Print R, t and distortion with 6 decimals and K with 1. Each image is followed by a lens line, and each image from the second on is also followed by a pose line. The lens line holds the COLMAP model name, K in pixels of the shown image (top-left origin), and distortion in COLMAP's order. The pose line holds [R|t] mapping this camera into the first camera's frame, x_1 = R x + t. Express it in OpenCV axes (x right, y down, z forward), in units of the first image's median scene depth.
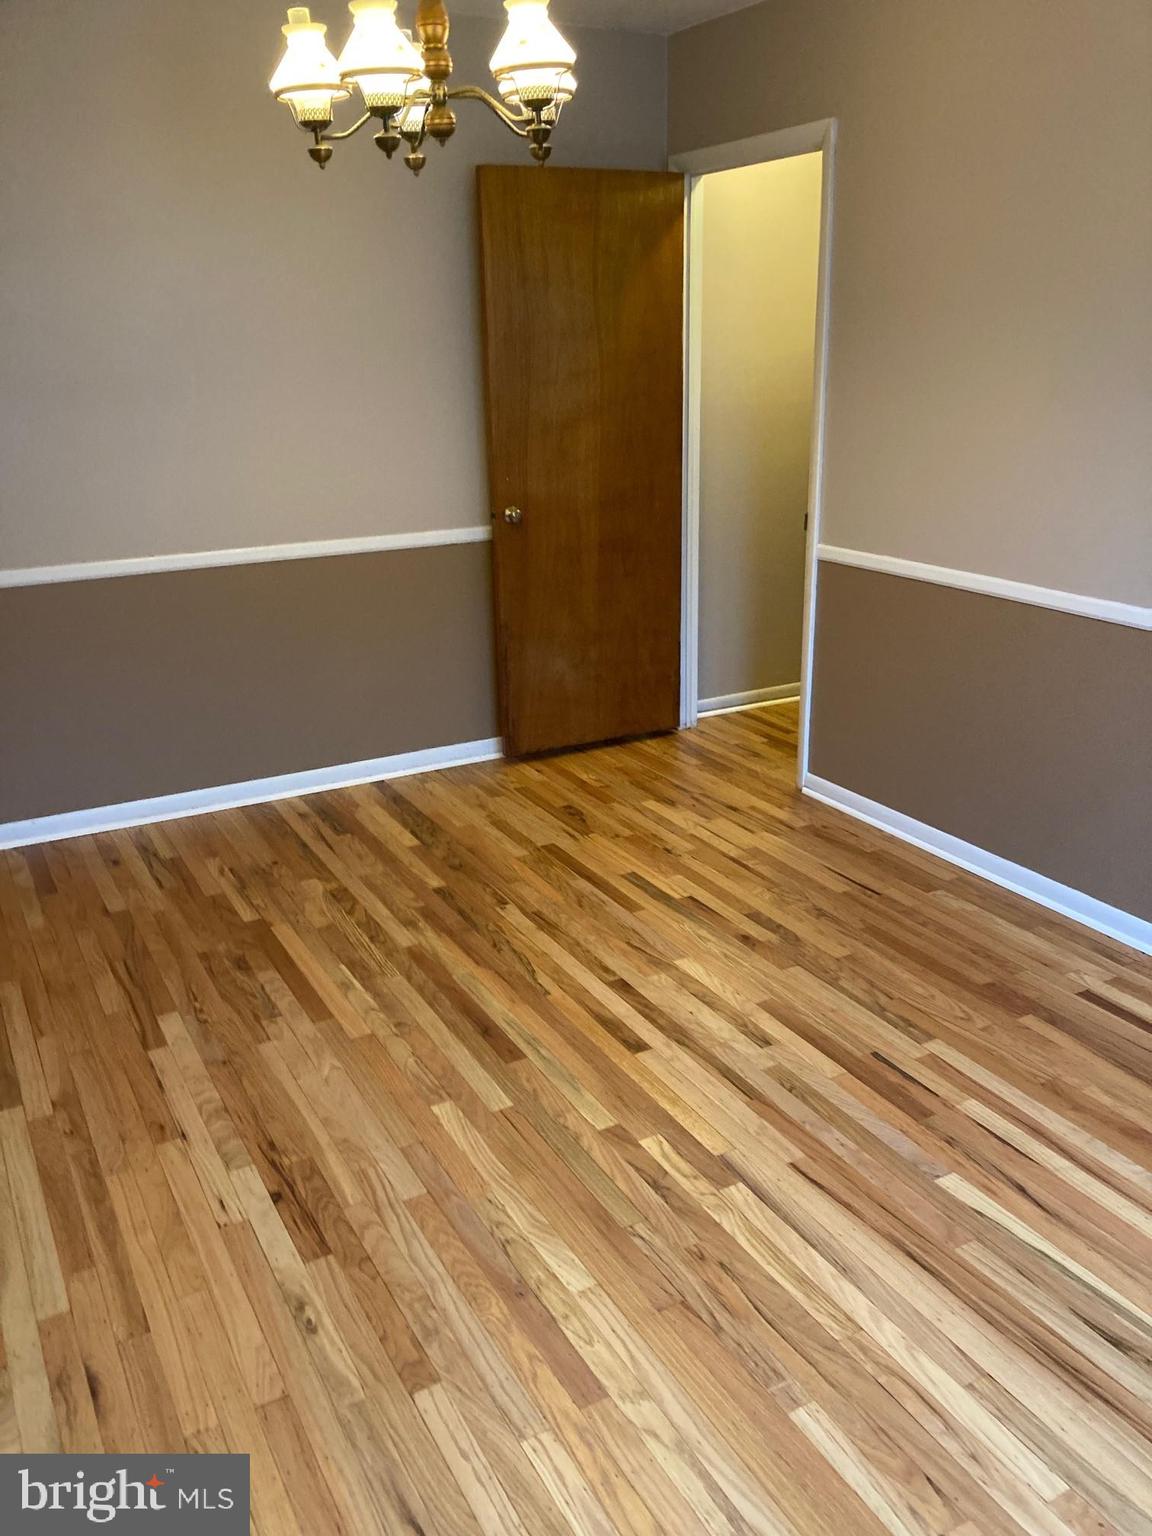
lens RADIAL K [[1252.9, 0, 576.0], [0, 1252.9, 768.0], [0, 0, 1]] dist [0.005348, 0.005915]
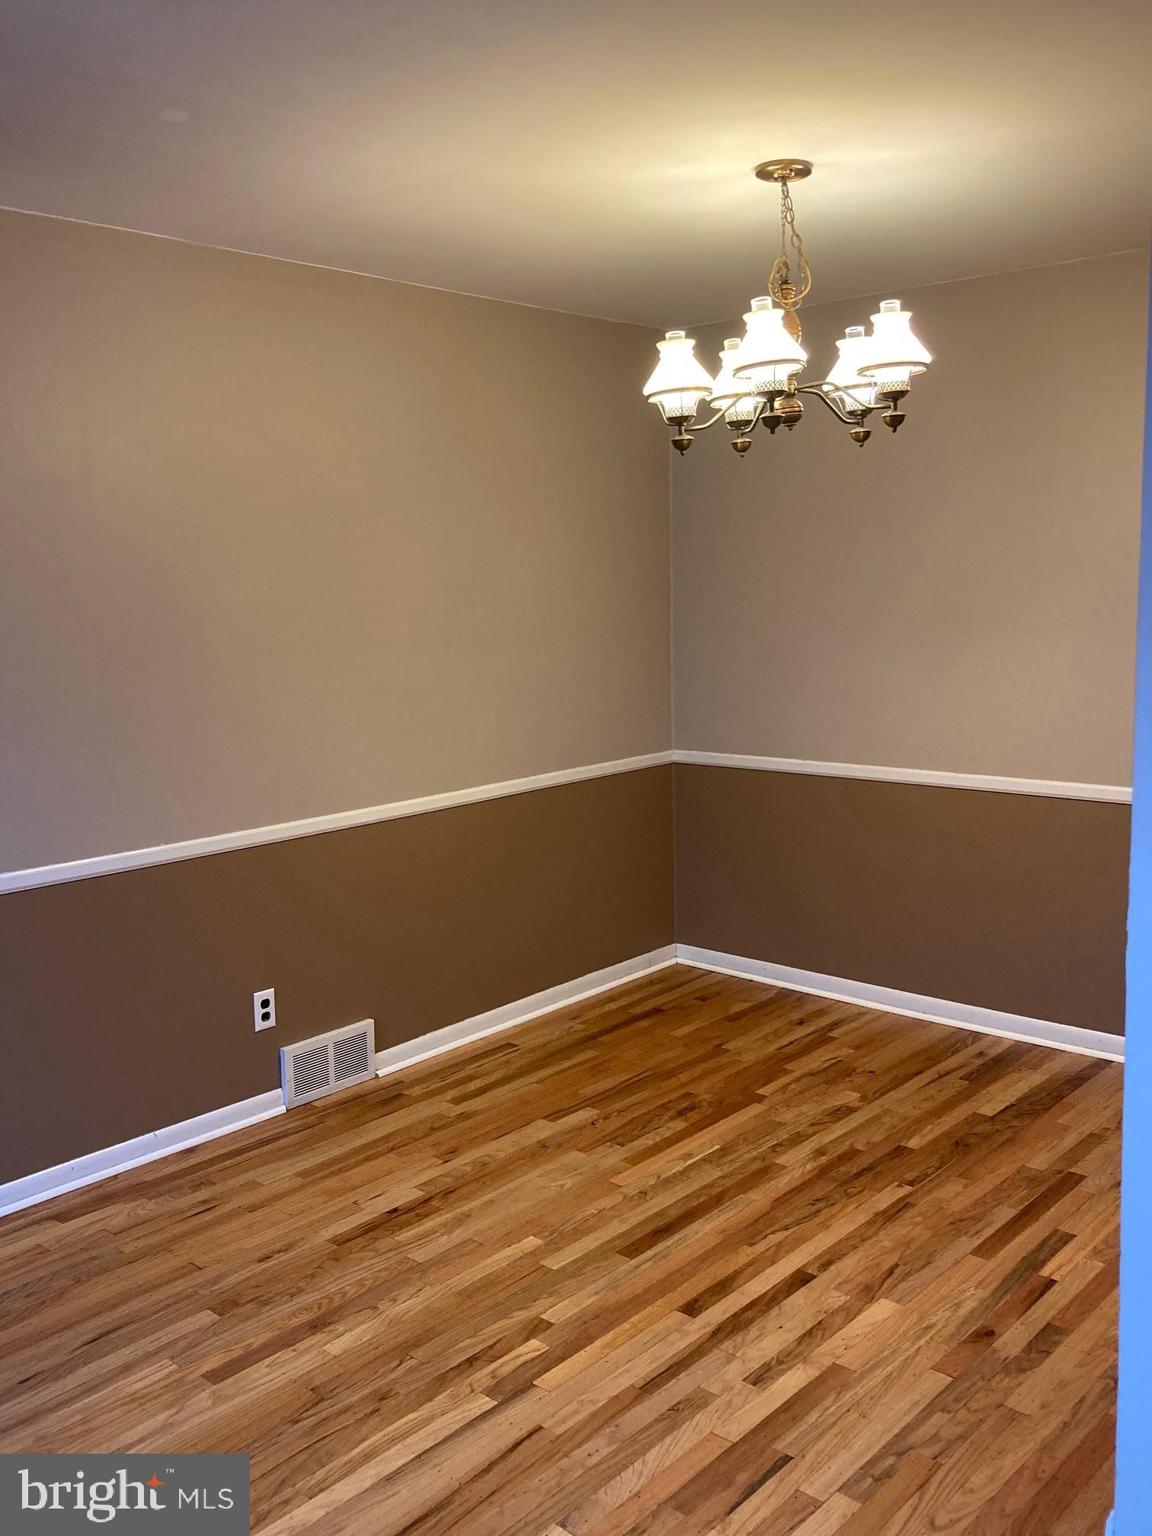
lens RADIAL K [[1419.5, 0, 576.0], [0, 1419.5, 768.0], [0, 0, 1]] dist [0.000007, -0.006702]
pose [[0.333729, 0.151111, -0.930479, 0.887457], [-0.298521, 0.953209, 0.047734, -0.177038], [0.894153, 0.261838, 0.363223, 0.402011]]
